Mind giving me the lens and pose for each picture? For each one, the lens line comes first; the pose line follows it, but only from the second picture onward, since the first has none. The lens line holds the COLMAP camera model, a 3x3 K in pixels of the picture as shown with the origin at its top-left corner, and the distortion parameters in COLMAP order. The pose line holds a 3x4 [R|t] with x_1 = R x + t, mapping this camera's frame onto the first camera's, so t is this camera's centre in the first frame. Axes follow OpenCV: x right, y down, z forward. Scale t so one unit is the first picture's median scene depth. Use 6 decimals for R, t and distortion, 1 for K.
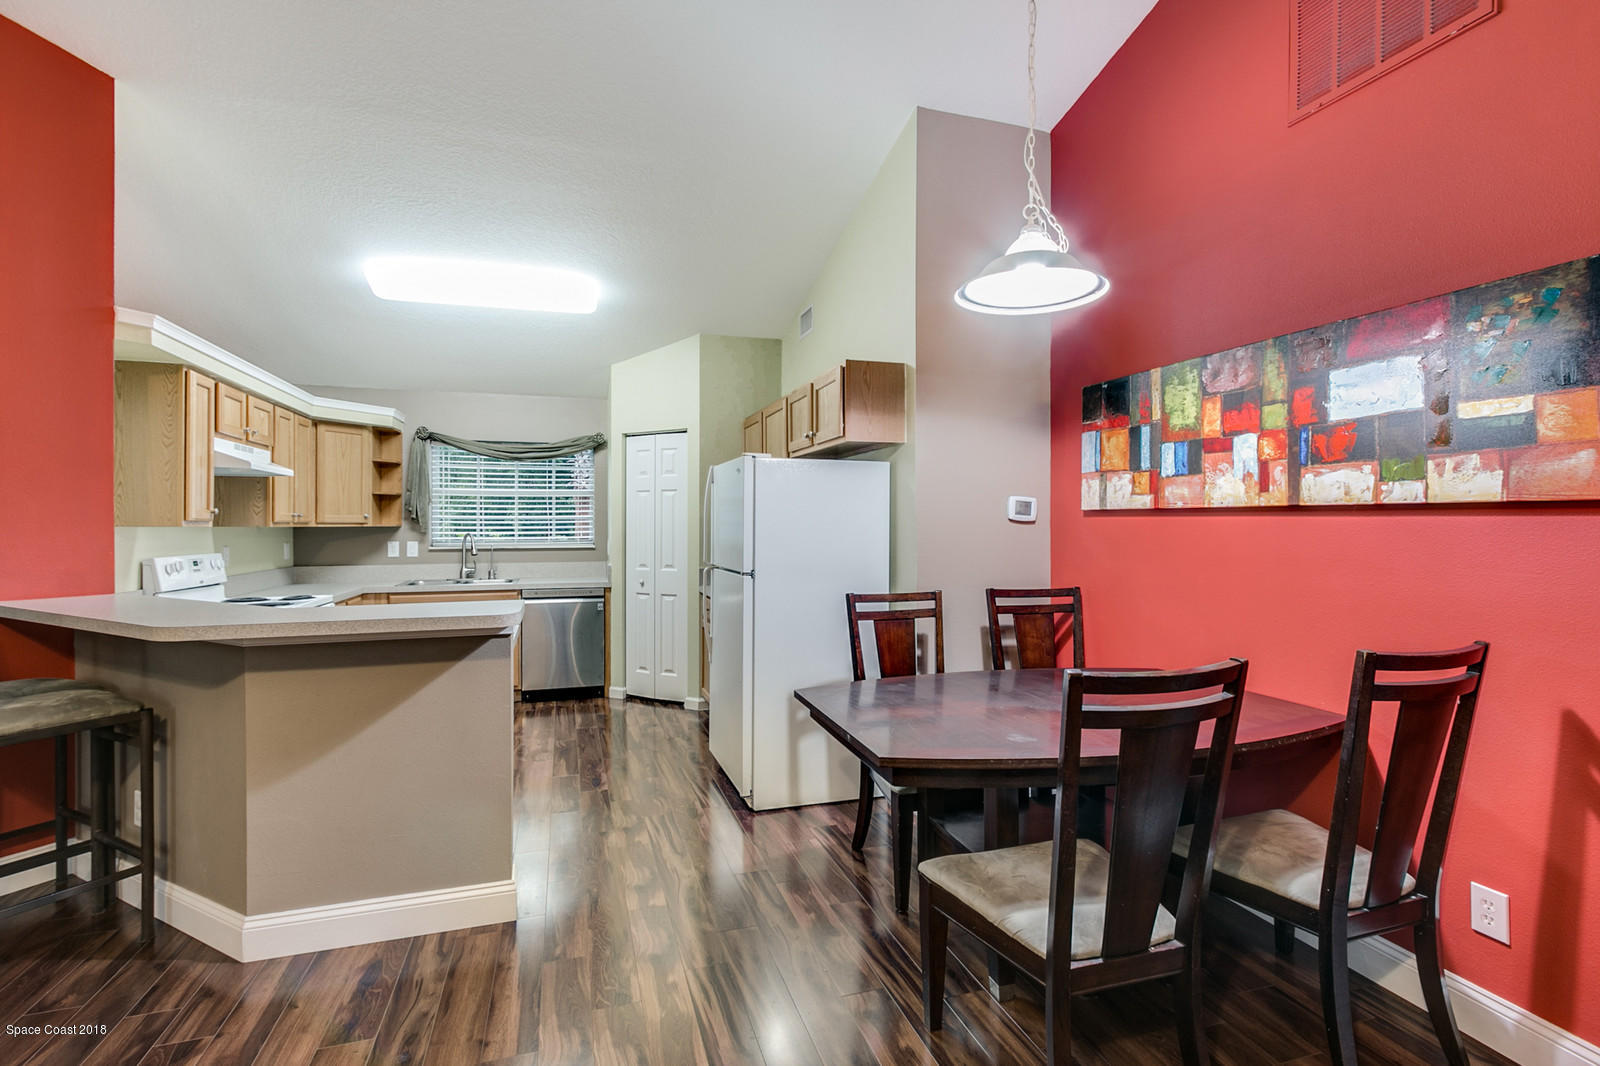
lens RADIAL K [[728.6, 0, 787.8], [0, 728.6, 523.6], [0, 0, 1]] dist [0.003598, -0.000489]
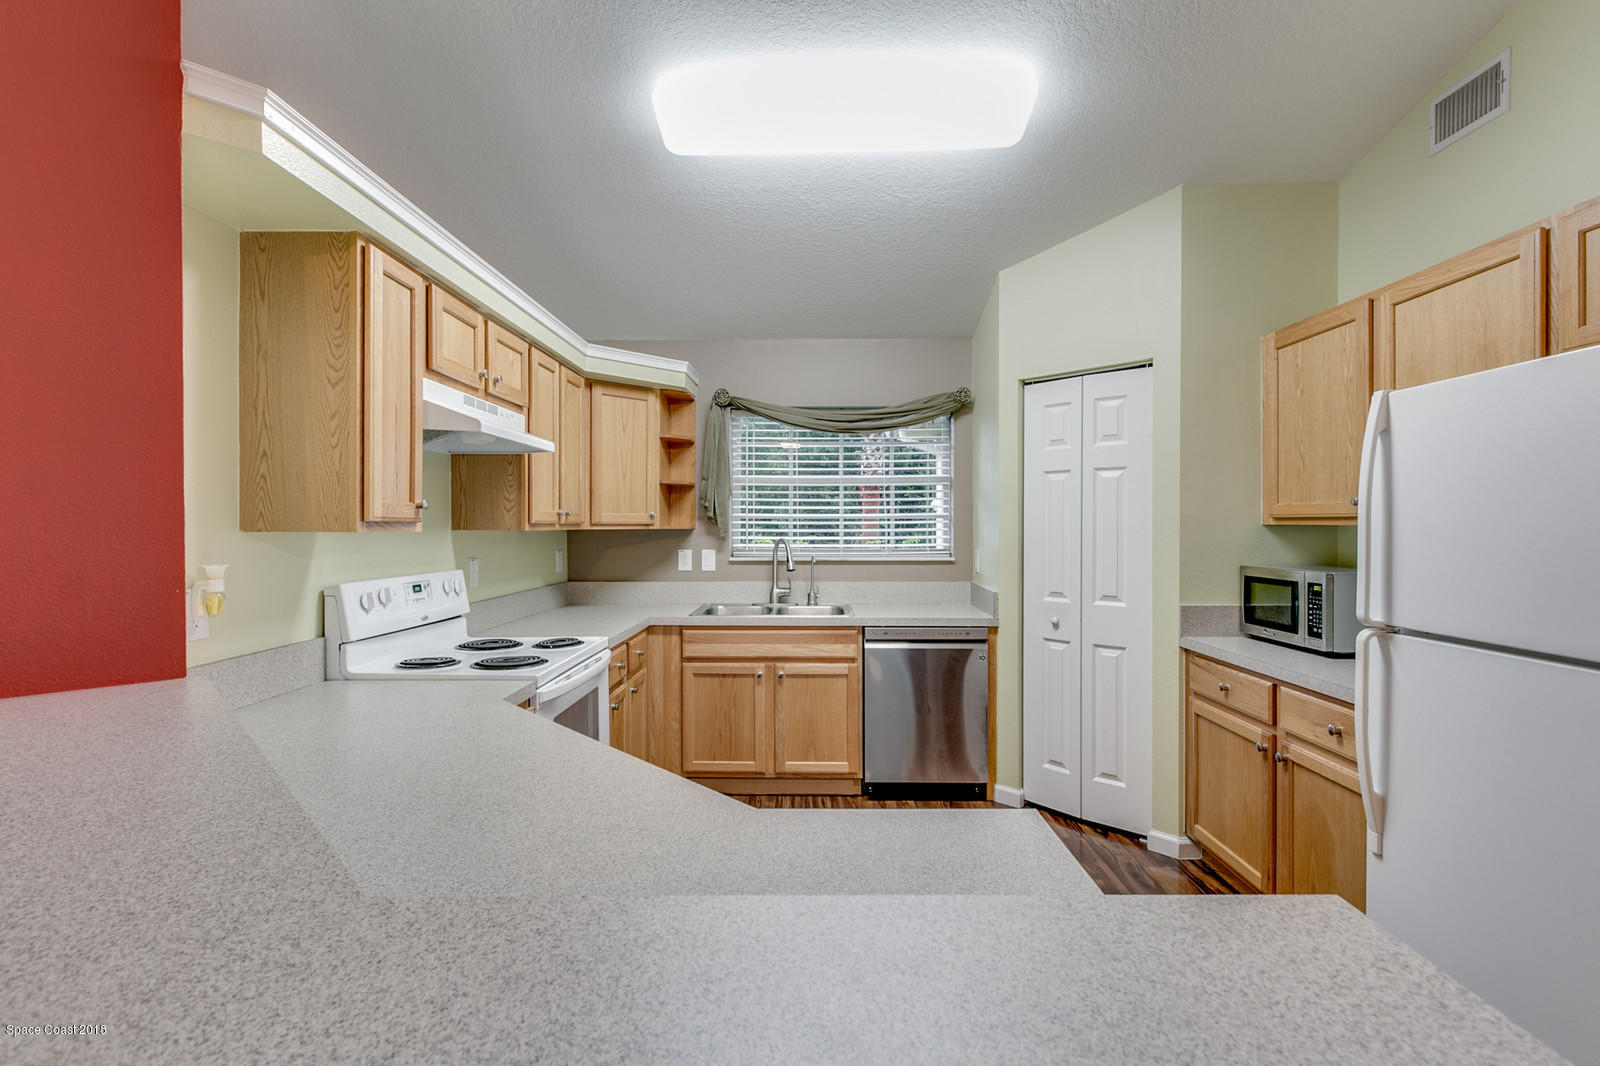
lens RADIAL K [[729.8, 0, 802.9], [0, 729.8, 525.5], [0, 0, 1]] dist [-0.000030, -0.000344]
pose [[0.950480, 0.000835, -0.310784, -0.336687], [0.000059, 0.999996, 0.002869, -0.002487], [0.310785, -0.002745, 0.950476, 0.571671]]
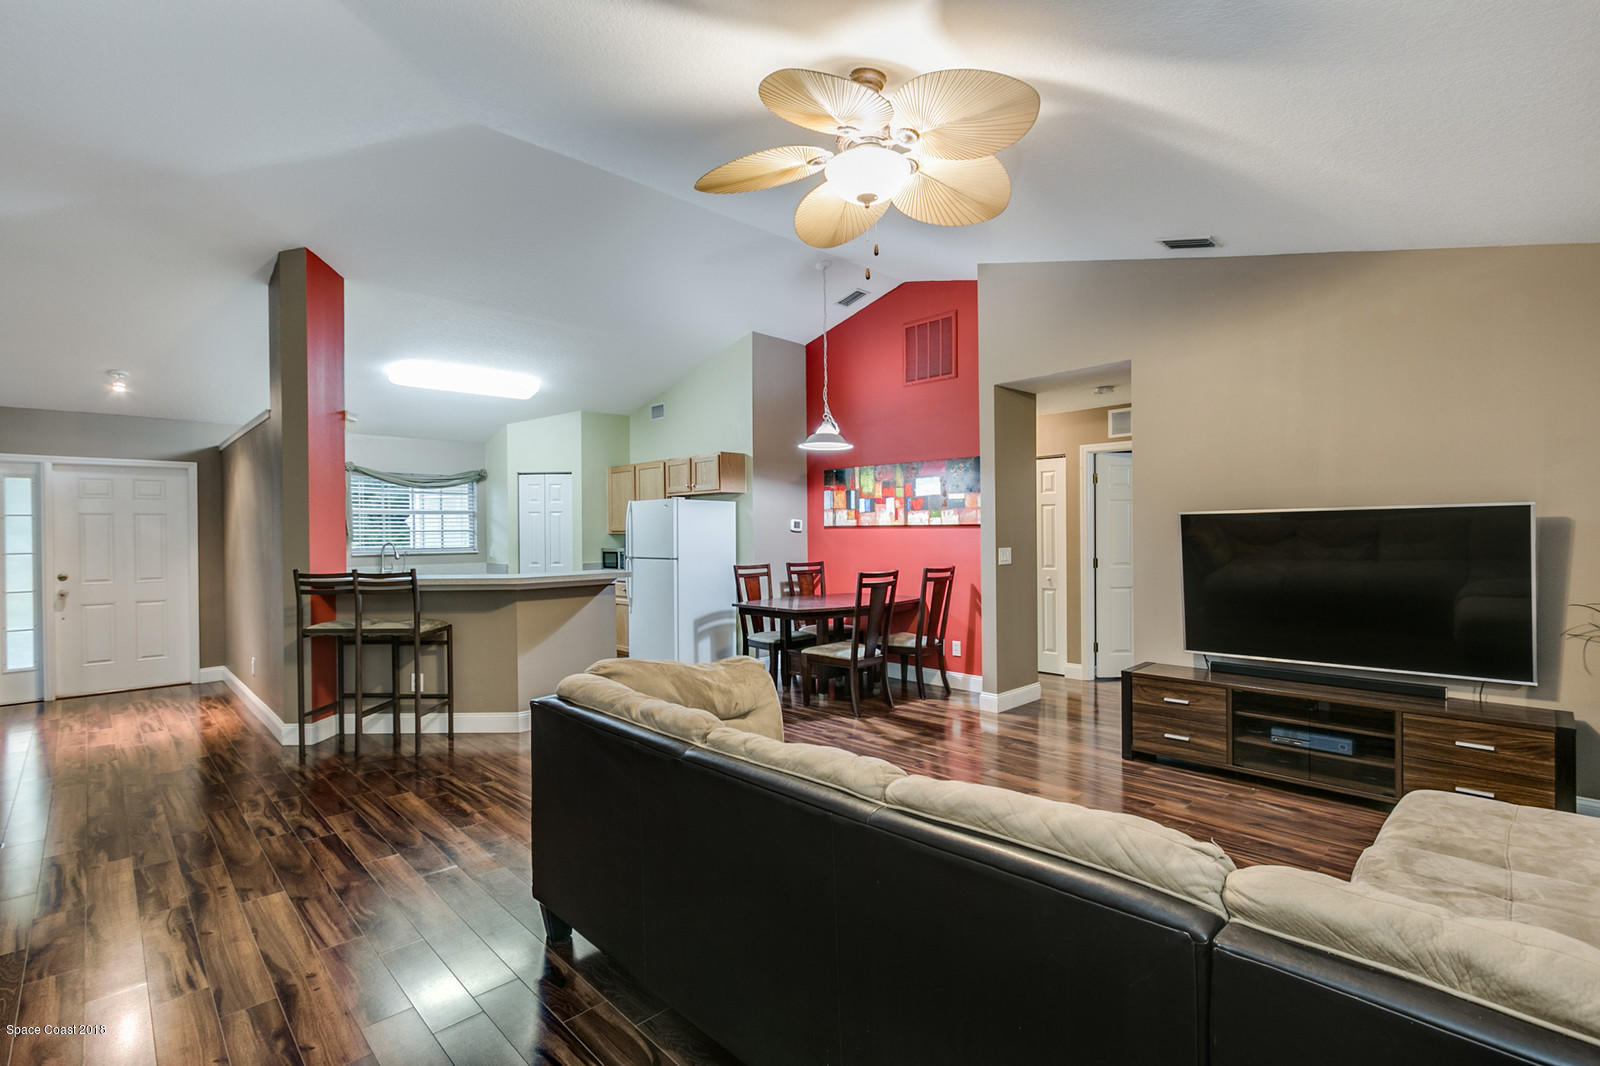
lens RADIAL K [[730.3, 0, 788.8], [0, 730.3, 535.7], [0, 0, 1]] dist [-0.000390, -0.000306]
pose [[0.892266, -0.008525, 0.451430, -0.645609], [0.007736, 0.999964, 0.003593, 0.001749], [-0.451444, 0.000286, 0.892300, -0.860910]]
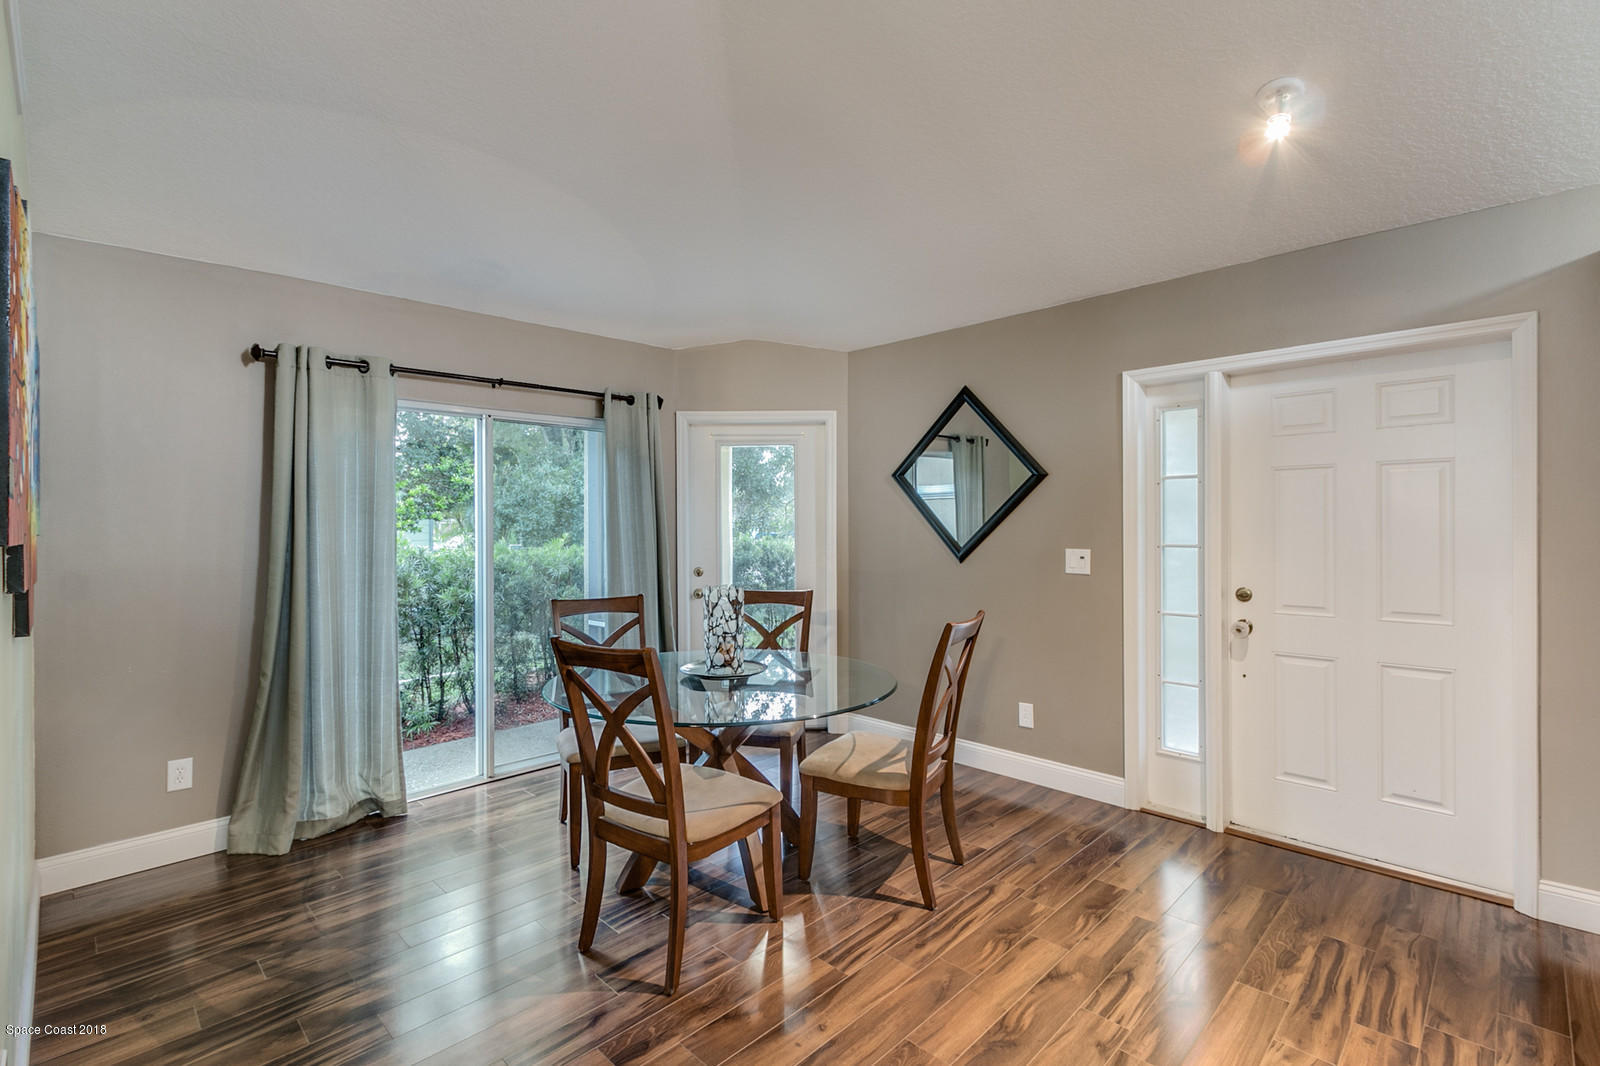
lens RADIAL K [[730.3, 0, 788.8], [0, 730.3, 535.7], [0, 0, 1]] dist [-0.000390, -0.000306]
pose [[0.467273, 0.013869, -0.884004, -0.883832], [0.005910, 0.999806, 0.018810, 0.001133], [0.884093, -0.014014, 0.467101, 0.613612]]
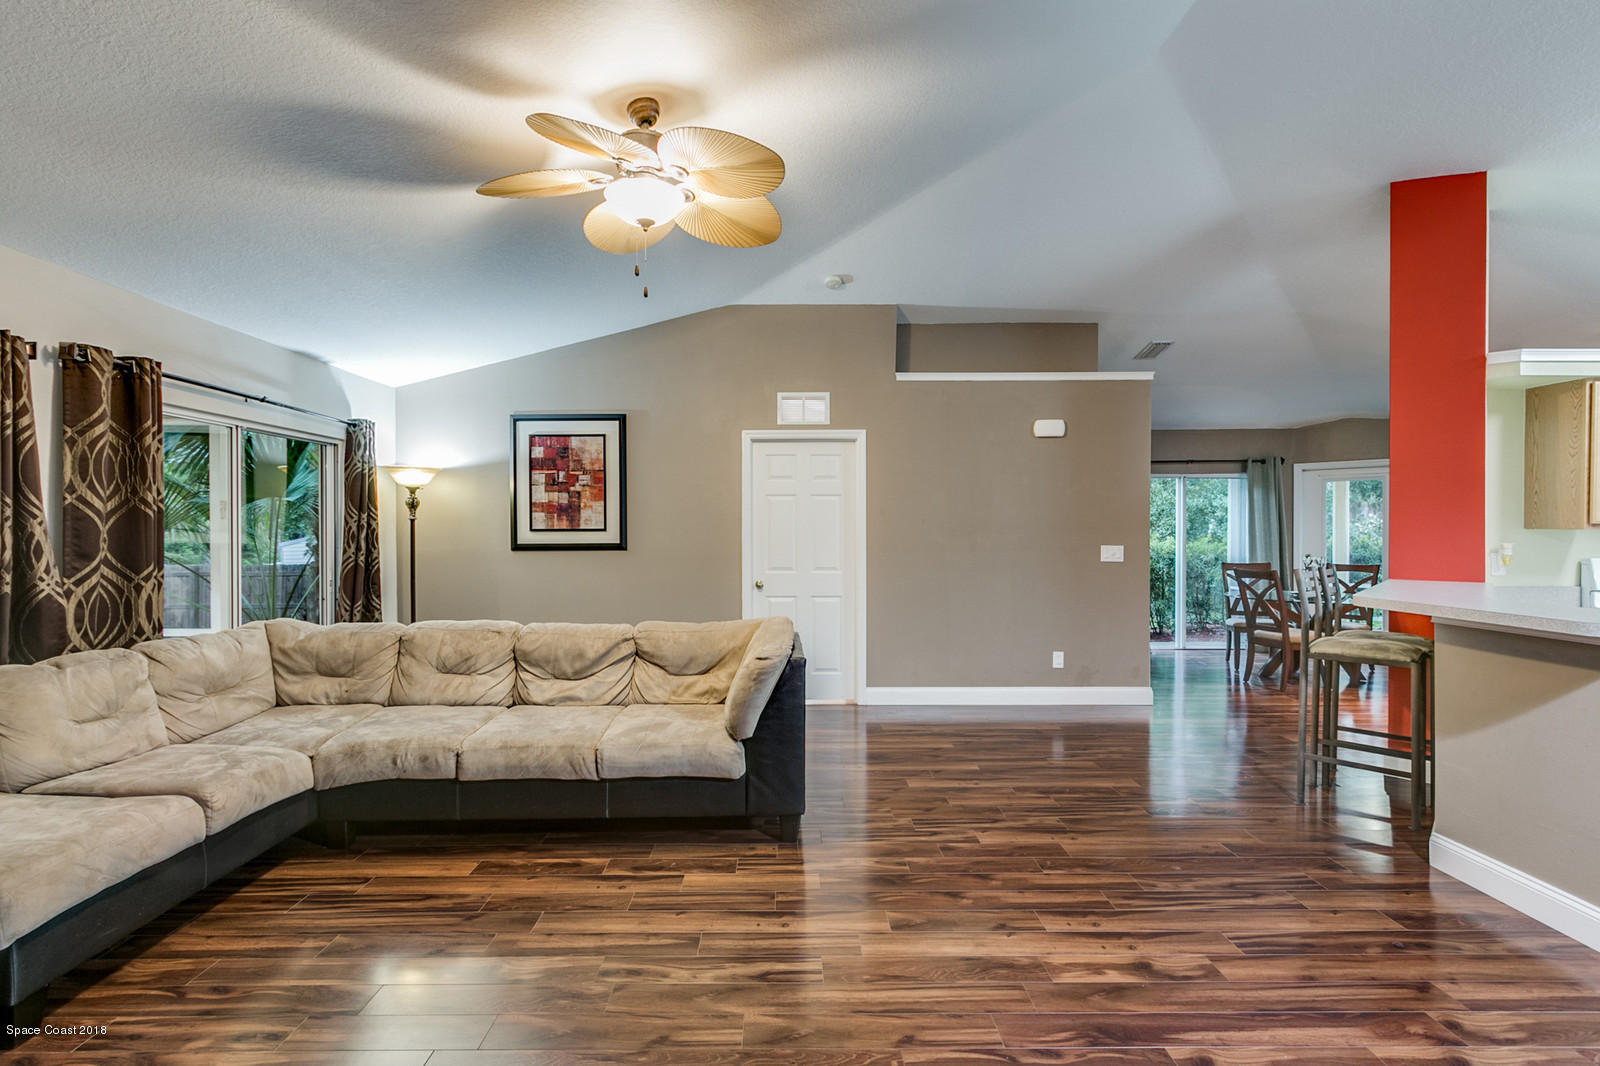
lens RADIAL K [[725.7, 0, 783.2], [0, 725.7, 533.7], [0, 0, 1]] dist [0.003376, -0.000025]
pose [[-0.291305, 0.007168, -0.956603, 0.526429], [0.002951, 0.999974, 0.006595, 0.000102], [0.956626, -0.000902, -0.291319, 0.177228]]
